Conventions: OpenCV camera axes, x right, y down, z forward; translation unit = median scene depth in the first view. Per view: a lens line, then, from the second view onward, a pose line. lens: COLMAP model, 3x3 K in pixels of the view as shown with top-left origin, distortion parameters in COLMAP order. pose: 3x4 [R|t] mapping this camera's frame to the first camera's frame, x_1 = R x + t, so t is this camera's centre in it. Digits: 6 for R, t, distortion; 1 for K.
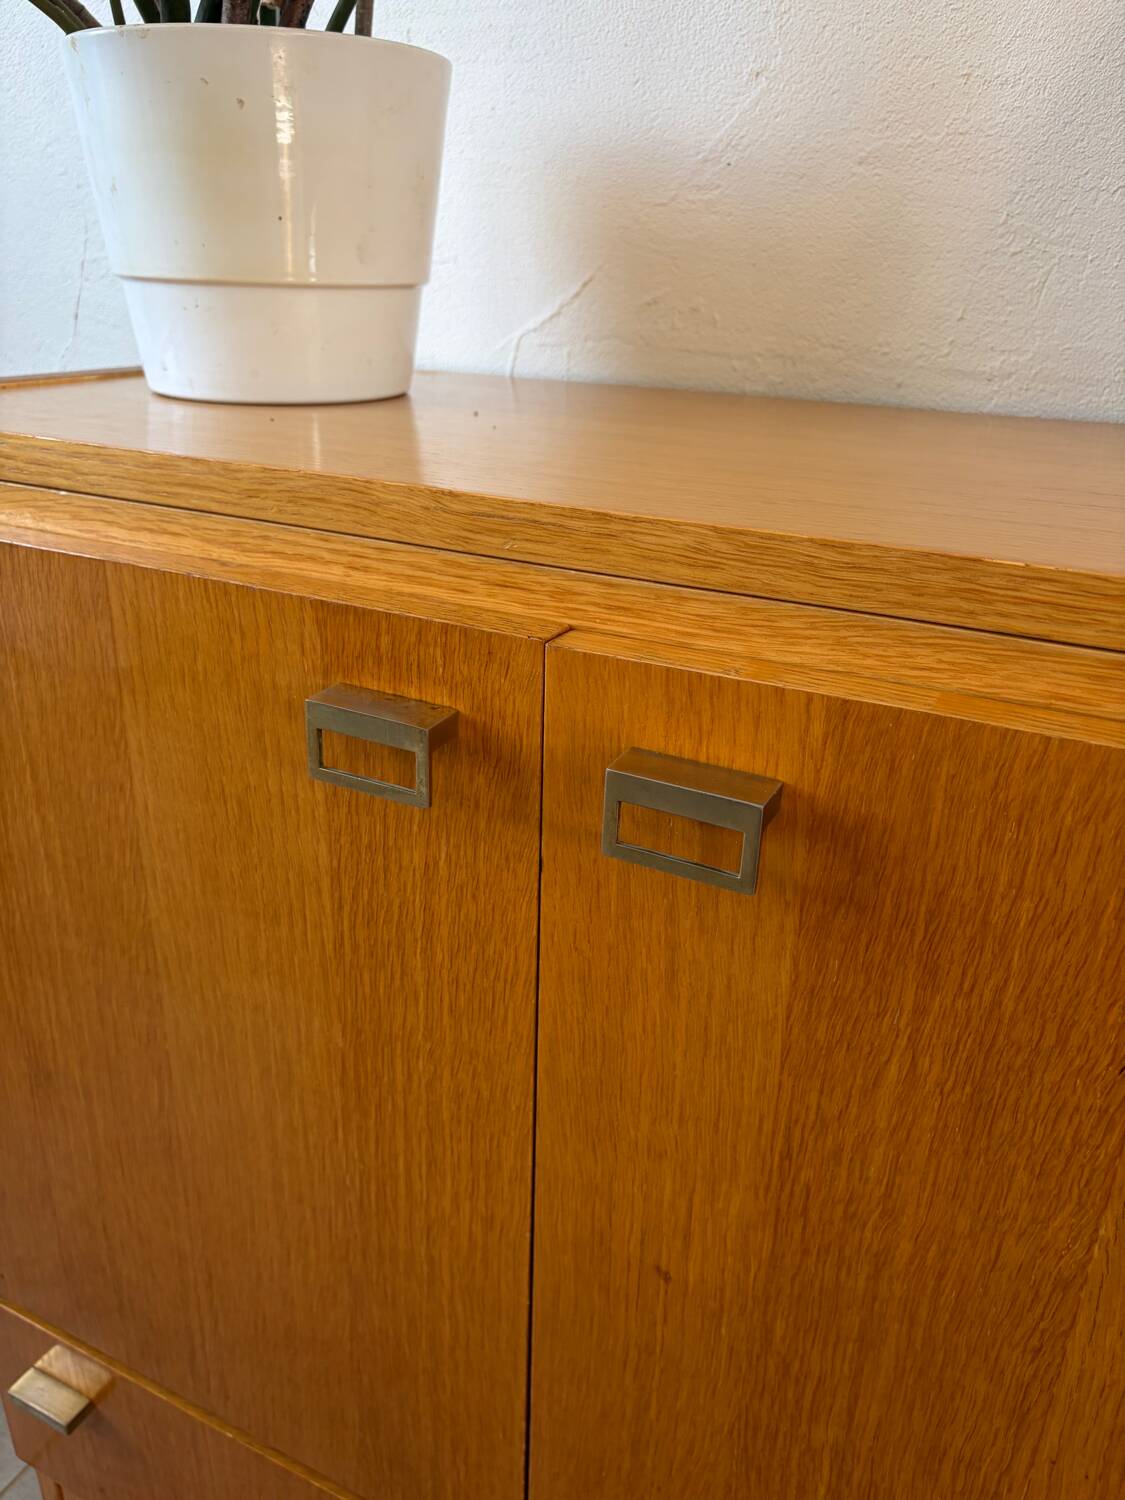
lens RADIAL K [[1169.4, 0, 547.9], [0, 1169.4, 747.1], [0, 0, 1]] dist [0.008180, -0.035210]
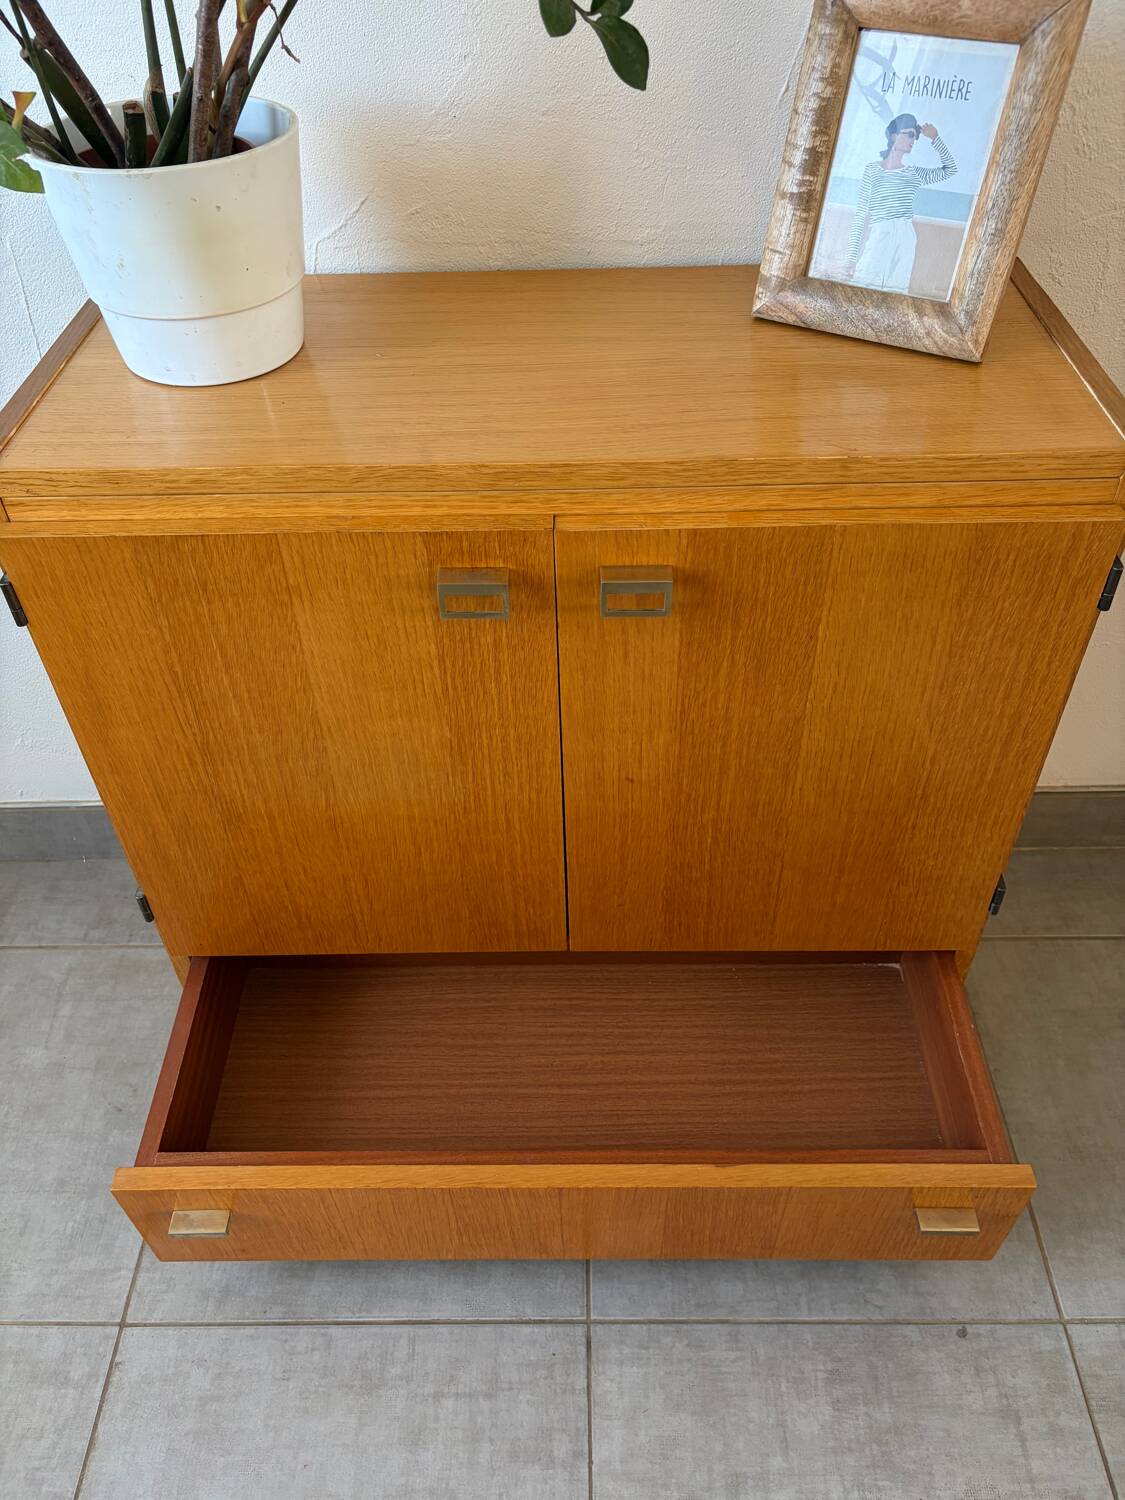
lens RADIAL K [[1139.8, 0, 563.5], [0, 1139.8, 760.2], [0, 0, 1]] dist [0.043152, -0.046941]
pose [[0.890973, -0.343395, 0.297064, -0.631683], [0.218924, 0.898064, 0.381515, -0.422850], [-0.397793, -0.274885, 0.875328, -0.806505]]
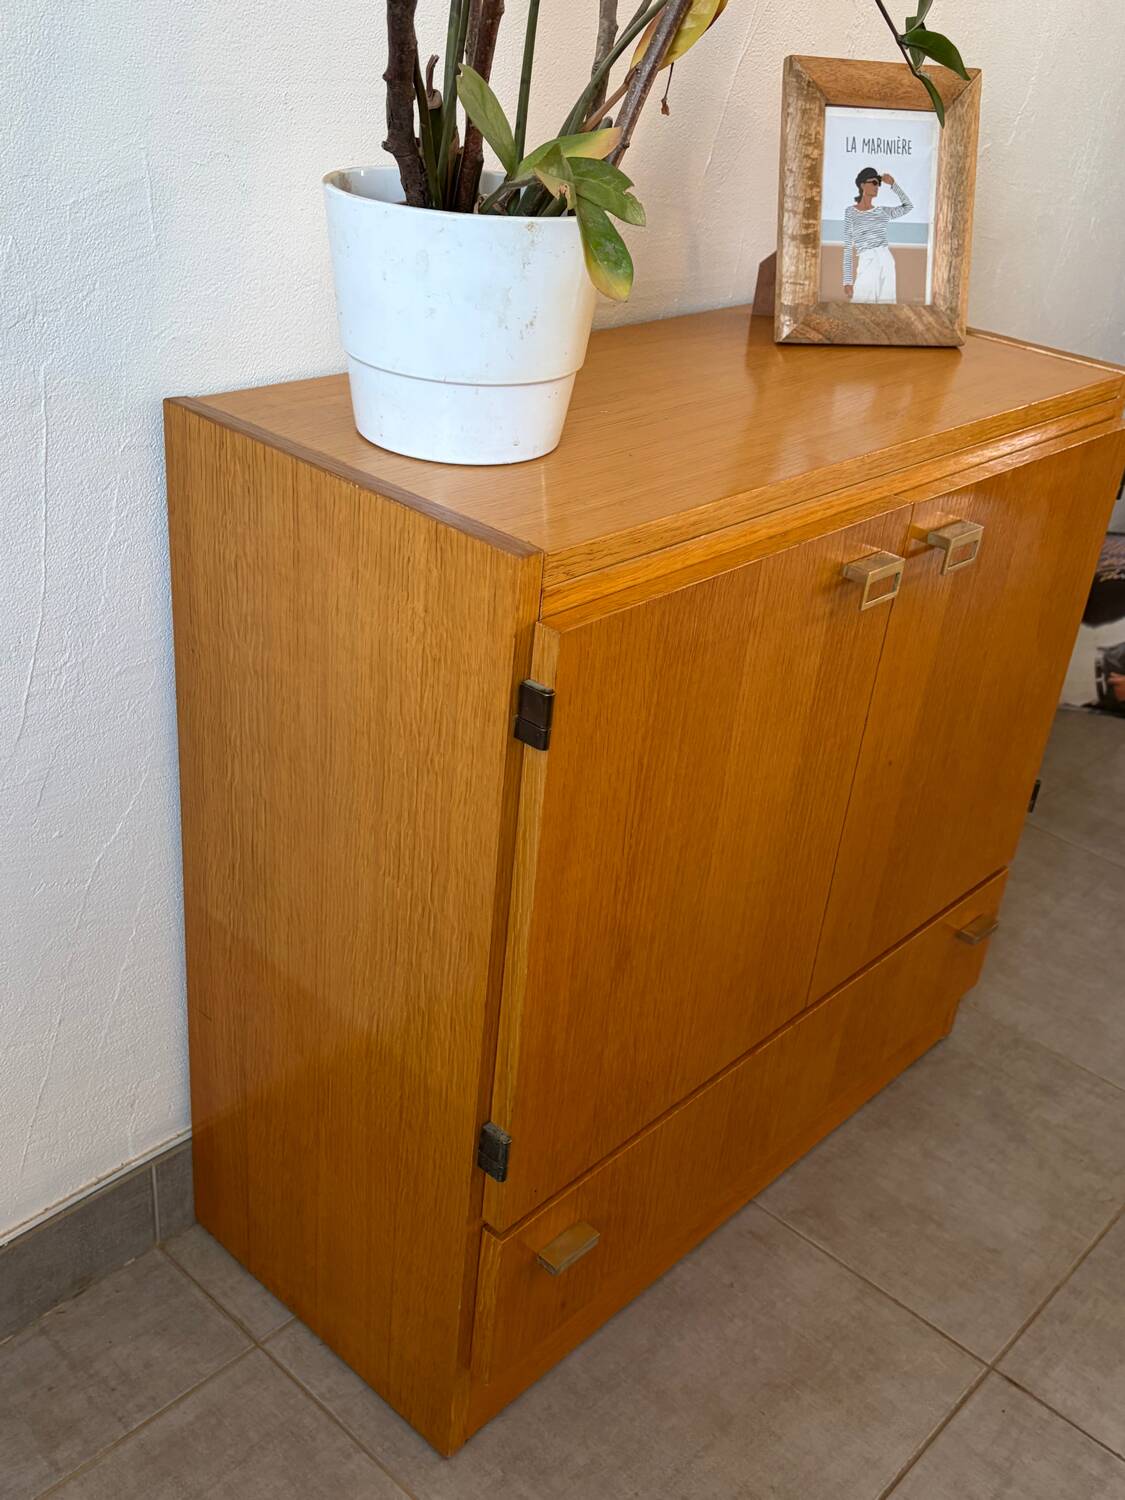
lens RADIAL K [[1496.7, 0, 565.5], [0, 1496.7, 752.7], [0, 0, 1]] dist [0.029631, 0.000000]
pose [[0.267197, -0.465548, 0.843724, -2.456191], [0.299424, 0.872329, 0.386508, -0.851485], [-0.915943, 0.149357, 0.372480, 0.494513]]
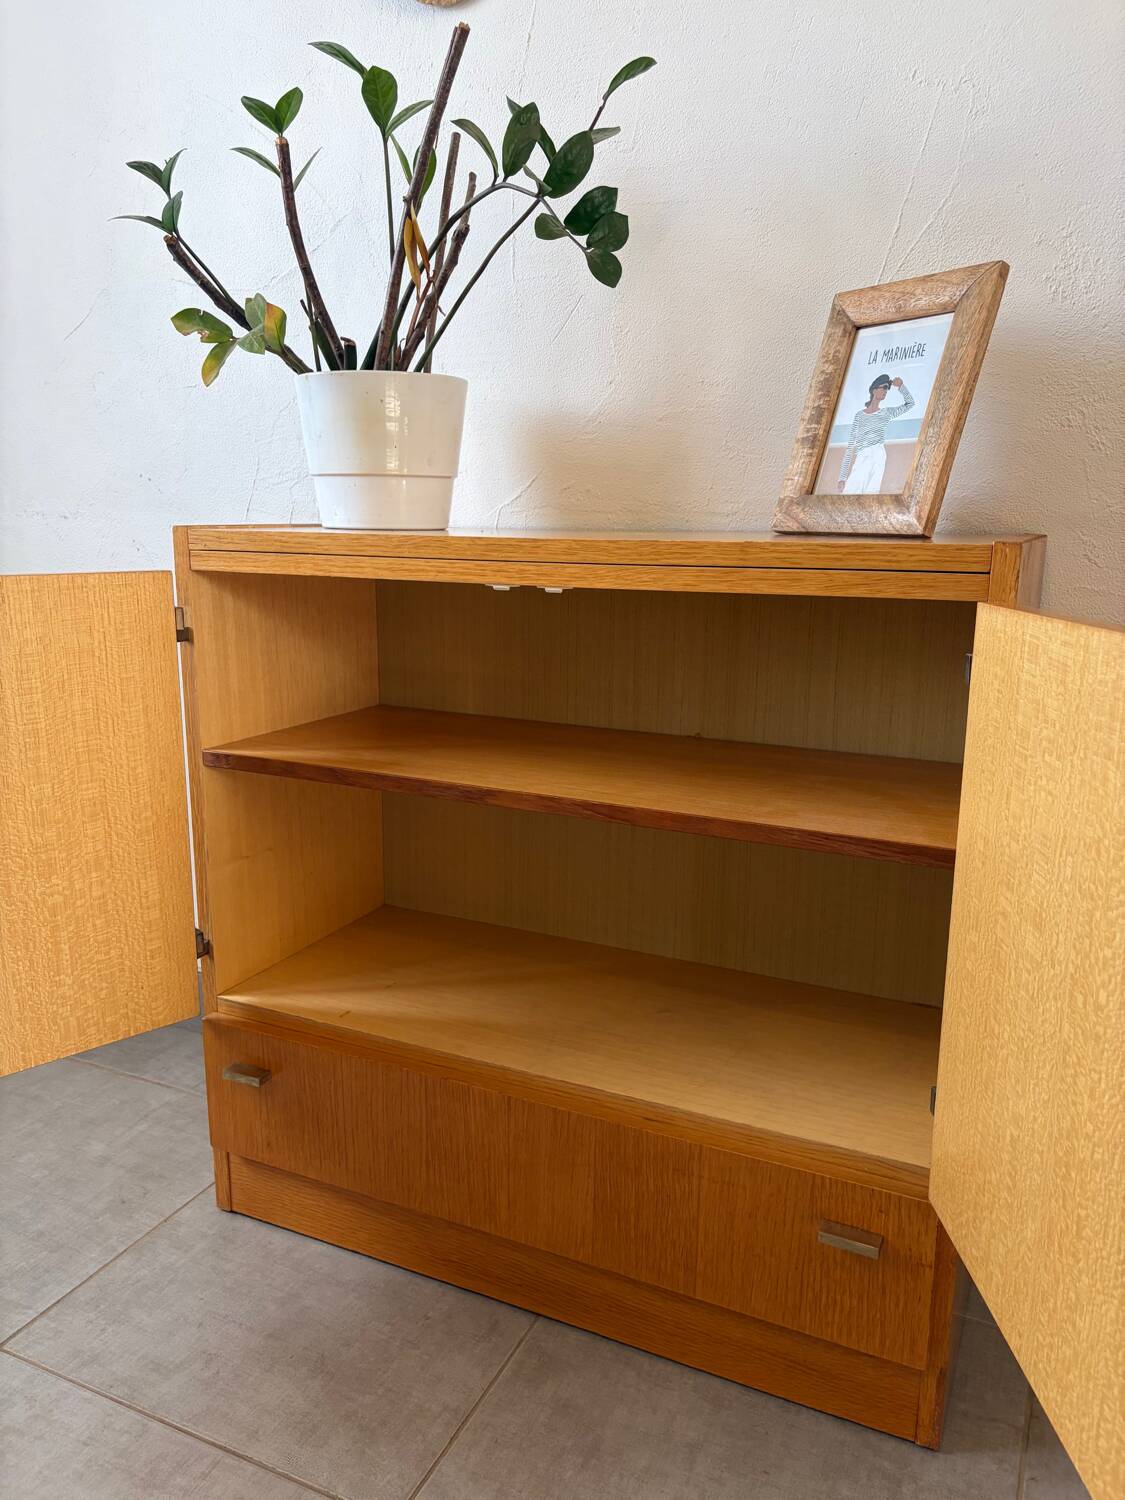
lens RADIAL K [[1139.8, 0, 555.7], [0, 1139.8, 760.1], [0, 0, 1]] dist [0.043152, -0.046941]
pose [[0.999341, -0.023216, 0.027910, 0.007001], [0.027958, 0.982577, -0.183741, 0.670758], [-0.023158, 0.184400, 0.982578, -1.285803]]
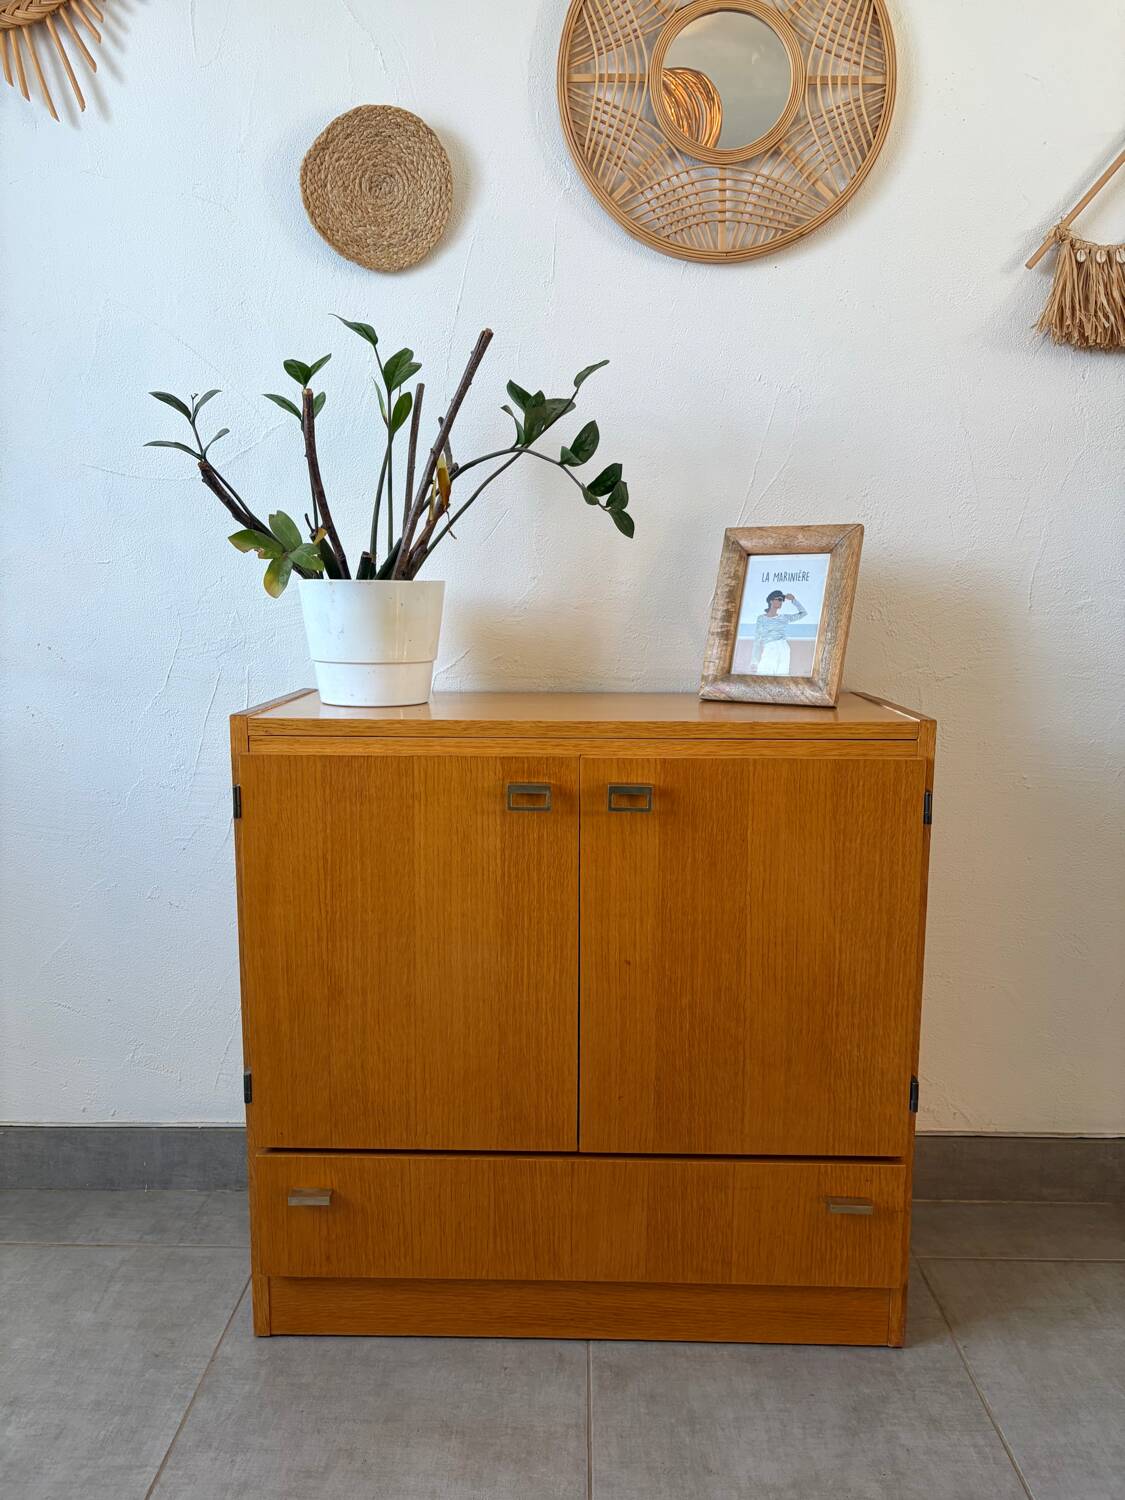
lens RADIAL K [[1139.8, 0, 564.6], [0, 1139.8, 751.5], [0, 0, 1]] dist [0.043152, -0.046941]
pose [[0.897103, -0.084455, 0.433674, -1.294795], [0.189555, 0.960205, -0.205121, 0.499572], [-0.399093, 0.266220, 0.877412, -1.700659]]
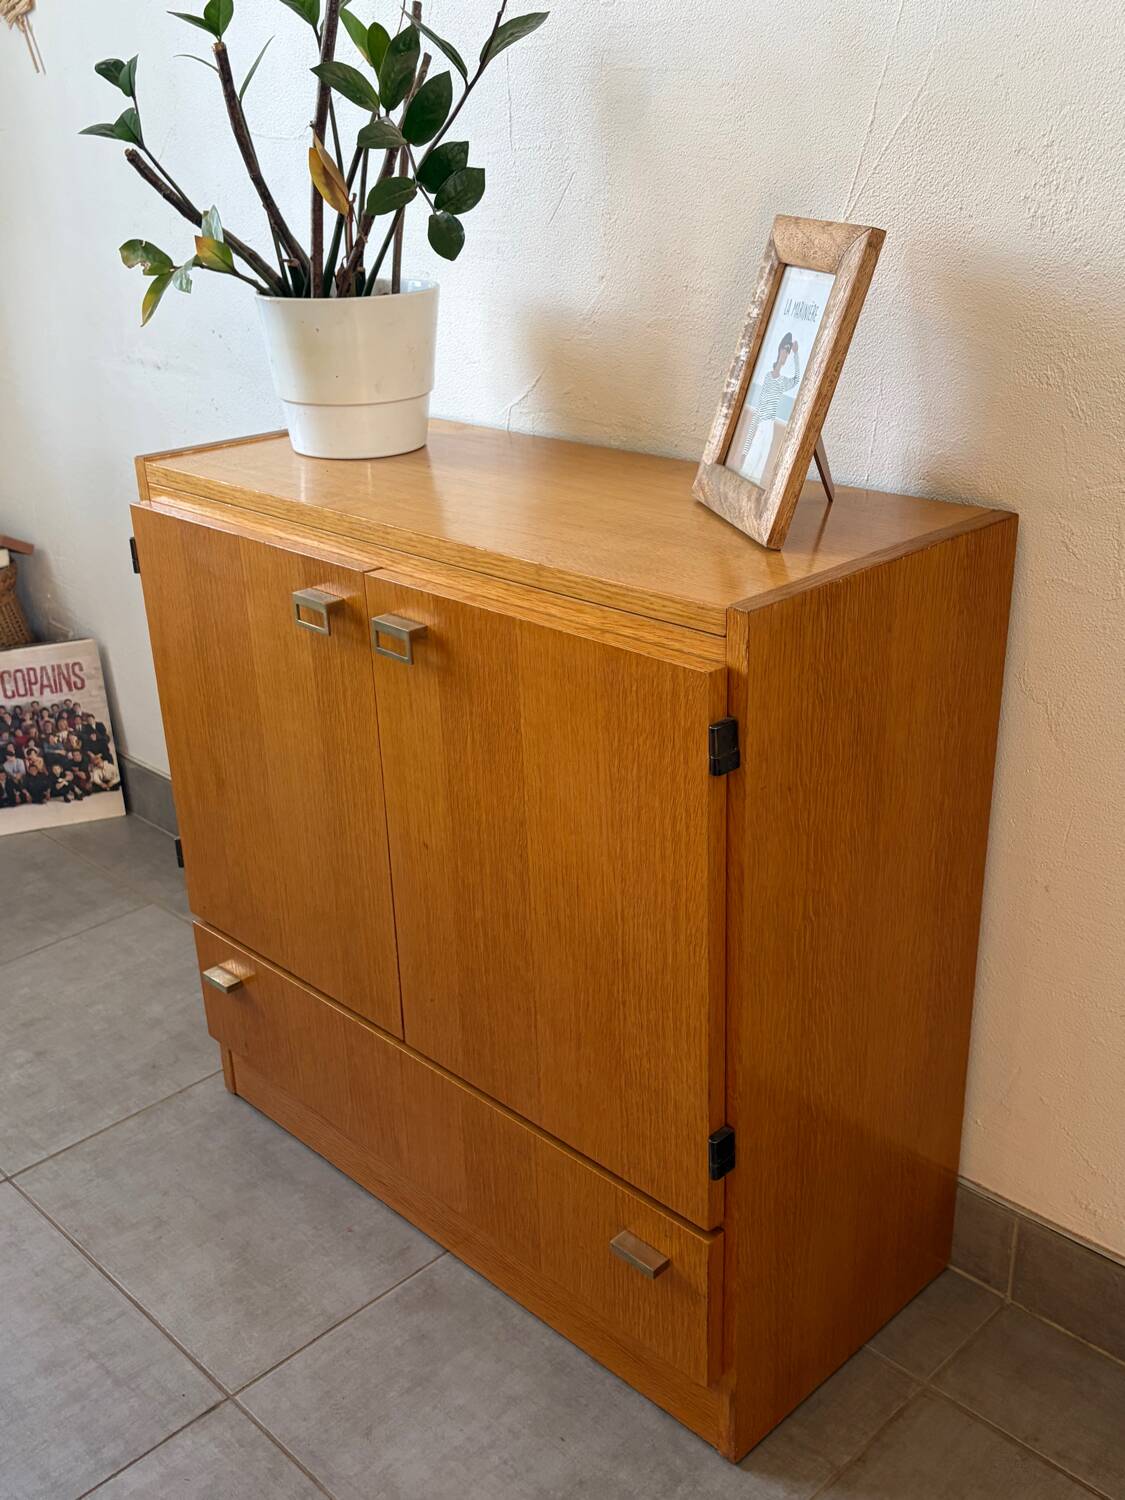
lens RADIAL K [[1496.7, 0, 549.3], [0, 1496.7, 764.2], [0, 0, 1]] dist [0.029631, 0.000000]
pose [[0.946367, 0.075299, -0.314196, 1.259342], [-0.073801, 0.997134, 0.016679, 0.217096], [0.314551, 0.007403, 0.949212, -1.768767]]
